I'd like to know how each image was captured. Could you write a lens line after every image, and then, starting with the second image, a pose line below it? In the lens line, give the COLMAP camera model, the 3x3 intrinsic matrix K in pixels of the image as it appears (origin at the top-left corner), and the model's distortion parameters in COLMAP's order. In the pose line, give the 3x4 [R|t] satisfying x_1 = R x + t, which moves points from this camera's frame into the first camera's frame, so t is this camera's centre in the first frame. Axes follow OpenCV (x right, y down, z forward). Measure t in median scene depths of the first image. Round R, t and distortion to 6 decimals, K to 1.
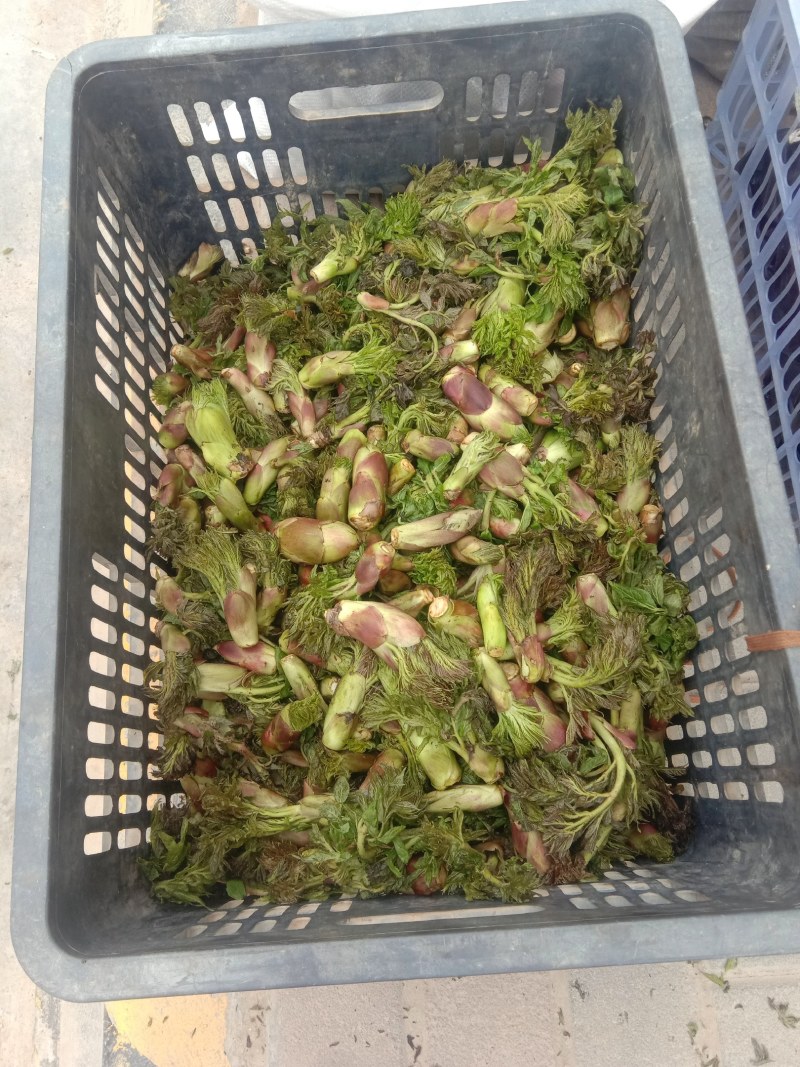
lens RADIAL K [[851.8, 0, 400.0], [0, 851.8, 533.5], [0, 0, 1]] dist [0.115213, -0.220097]
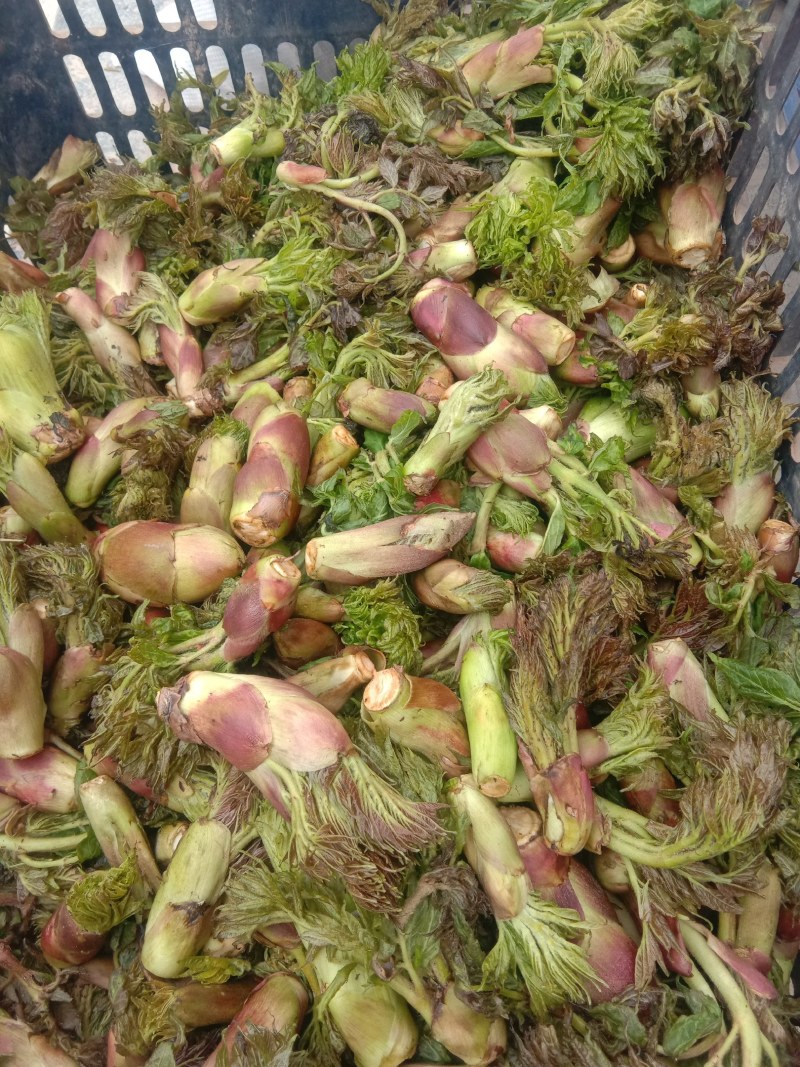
lens RADIAL K [[851.8, 0, 400.0], [0, 851.8, 533.5], [0, 0, 1]] dist [0.115213, -0.220097]
pose [[0.999435, 0.033601, 0.000974, 0.048066], [-0.033284, 0.993233, -0.111269, 0.046654], [-0.004706, 0.111174, 0.993790, 0.452110]]
